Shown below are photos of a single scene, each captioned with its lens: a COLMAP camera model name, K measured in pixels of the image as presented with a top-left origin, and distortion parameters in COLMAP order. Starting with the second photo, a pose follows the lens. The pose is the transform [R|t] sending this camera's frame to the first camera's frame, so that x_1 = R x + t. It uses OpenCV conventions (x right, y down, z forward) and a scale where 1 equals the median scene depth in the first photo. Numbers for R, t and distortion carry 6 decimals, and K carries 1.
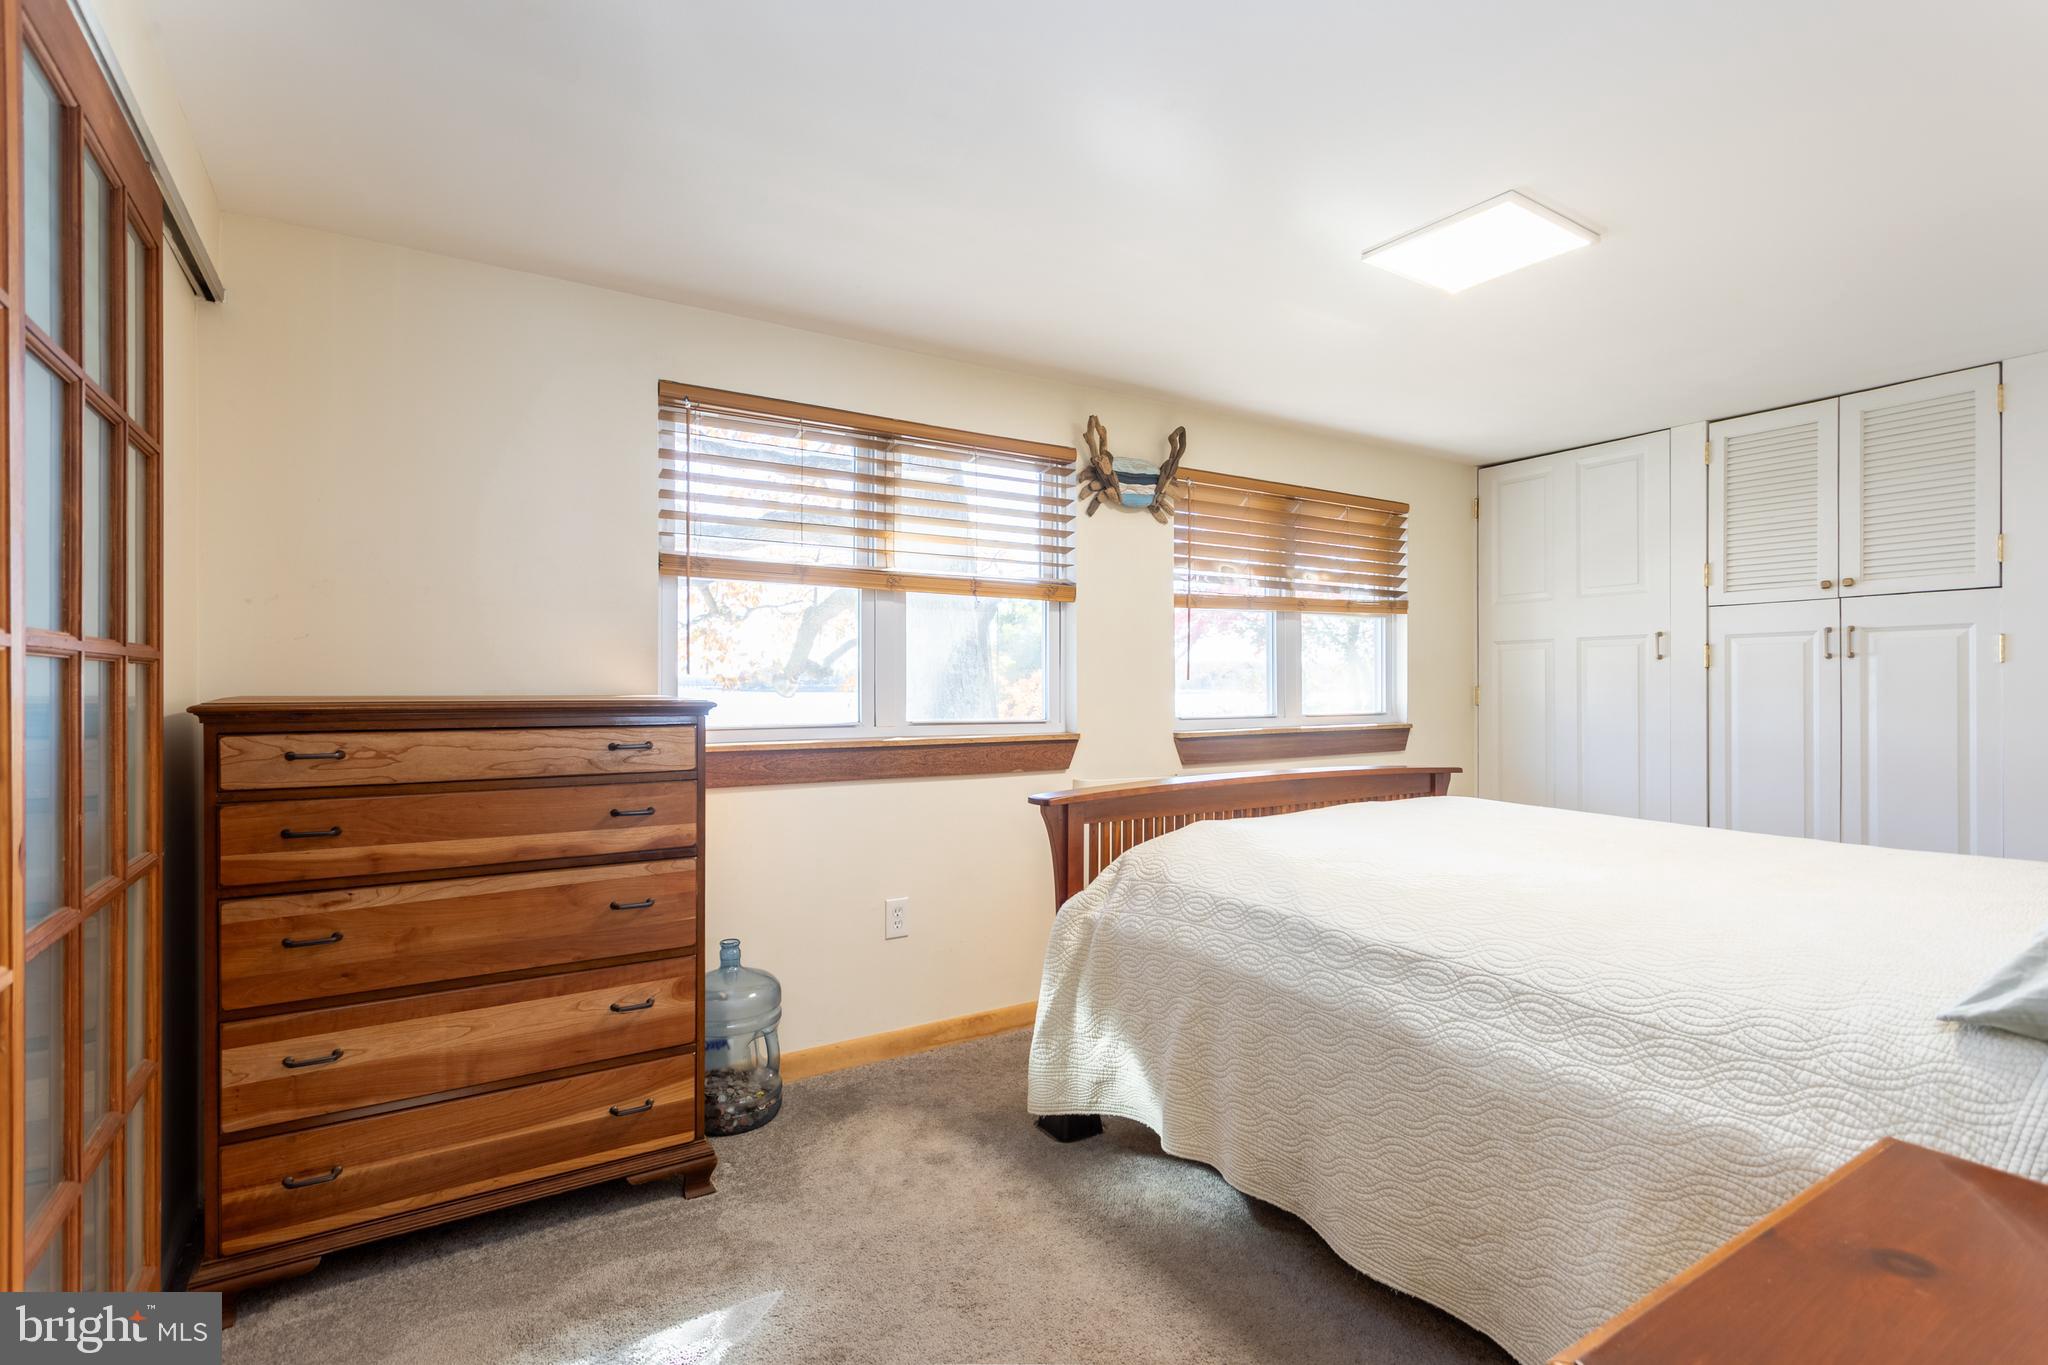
lens RADIAL K [[969.8, 0, 1028.2], [0, 969.8, 689.2], [0, 0, 1]] dist [0.002894, 0.001632]
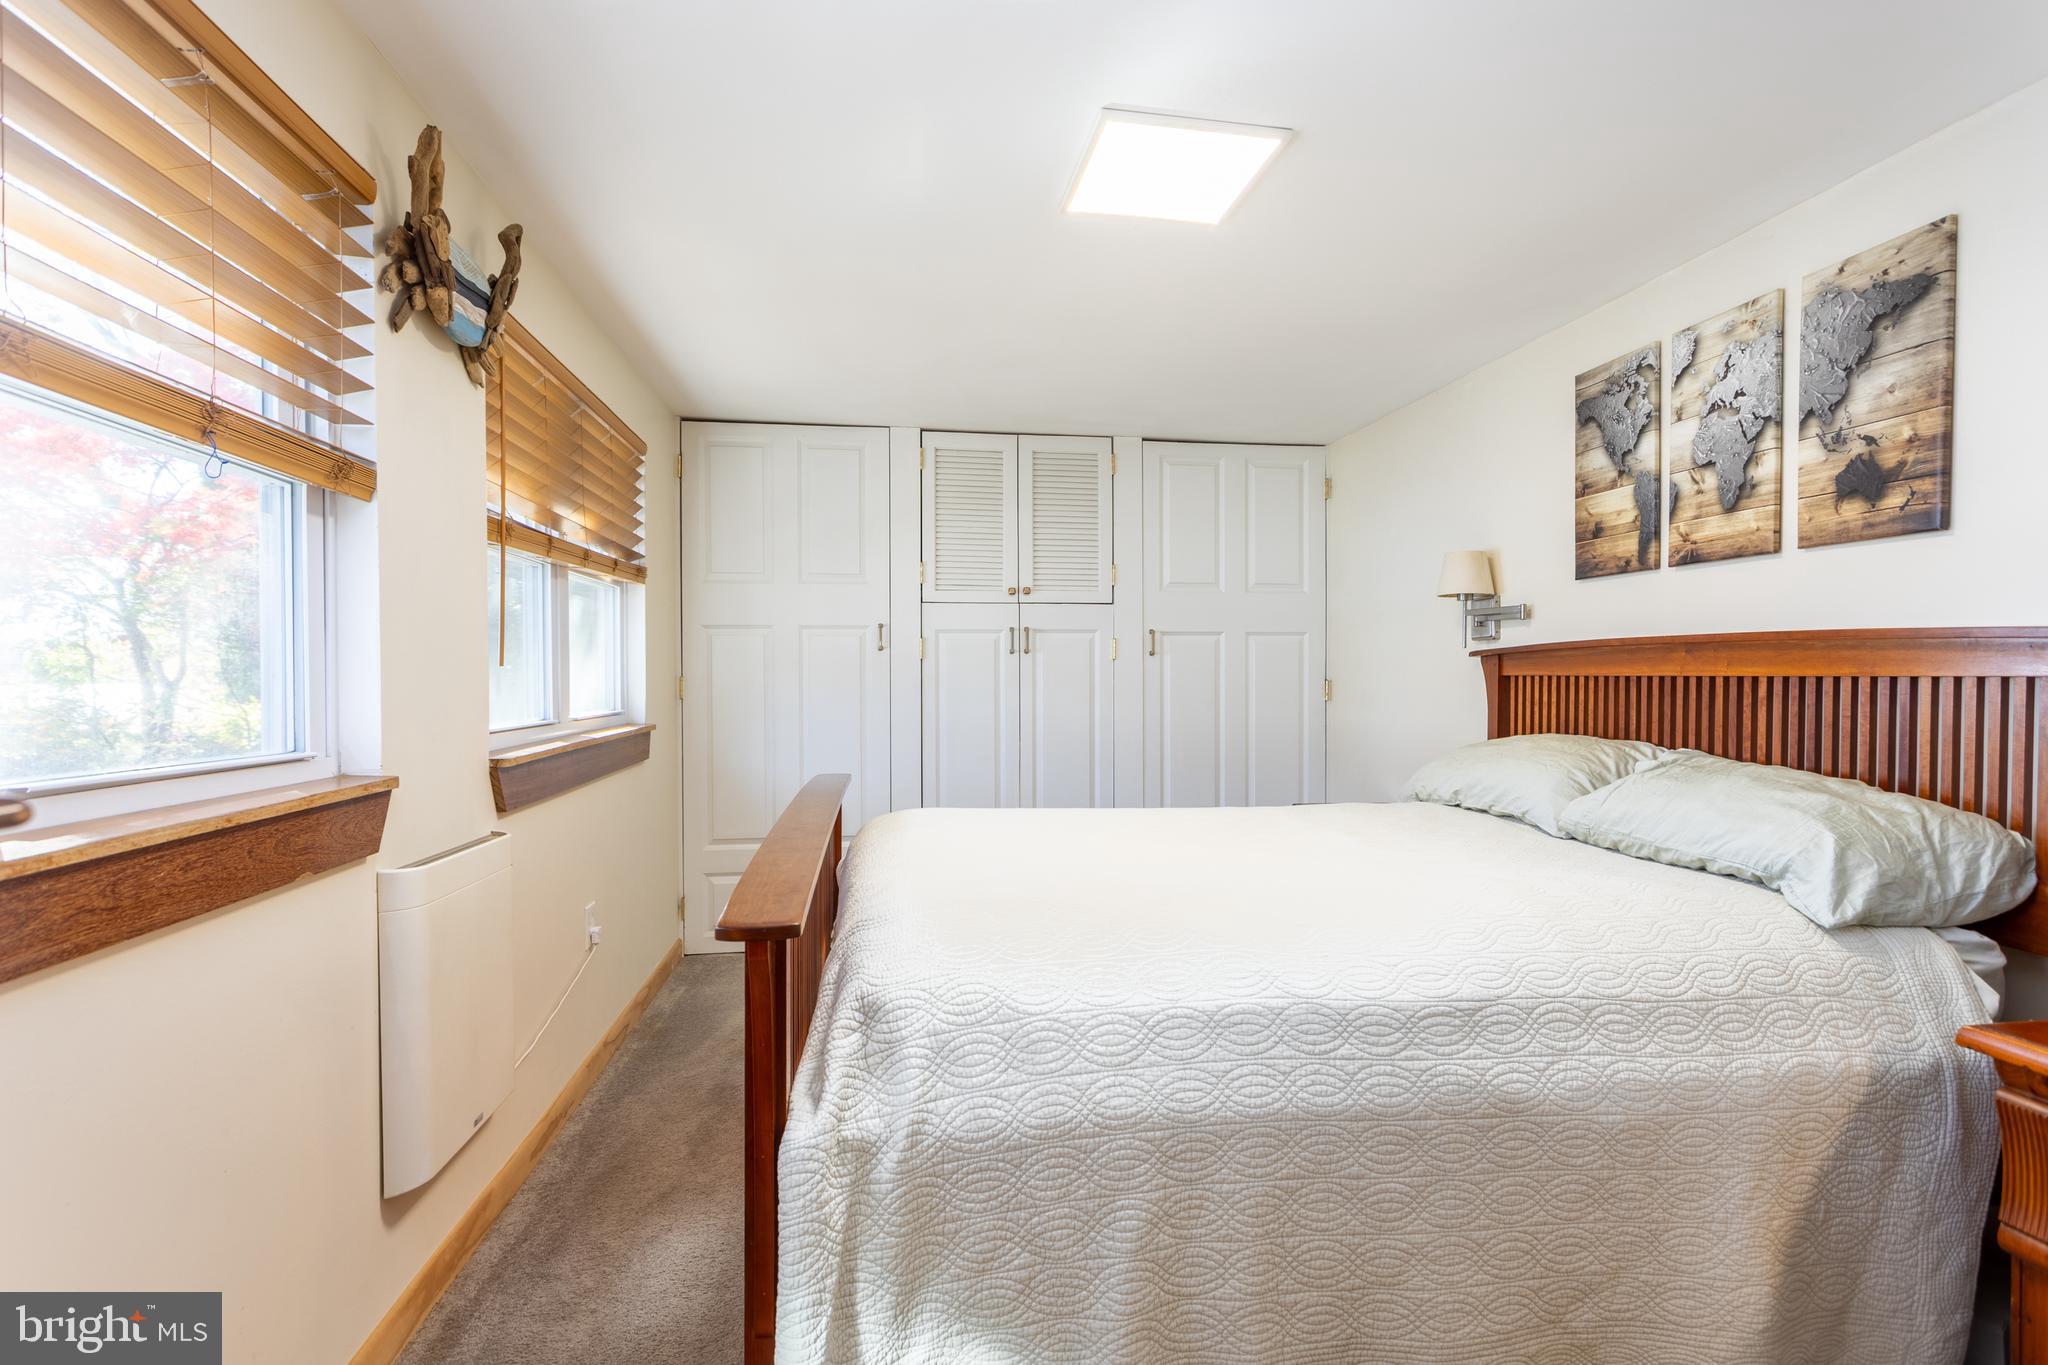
lens RADIAL K [[969.8, 0, 1028.2], [0, 969.8, 689.2], [0, 0, 1]] dist [0.002894, 0.001632]
pose [[0.405309, -0.012214, 0.914098, -0.273185], [0.000236, 0.999912, 0.013256, -0.003823], [-0.914180, -0.005157, 0.405277, 0.539911]]
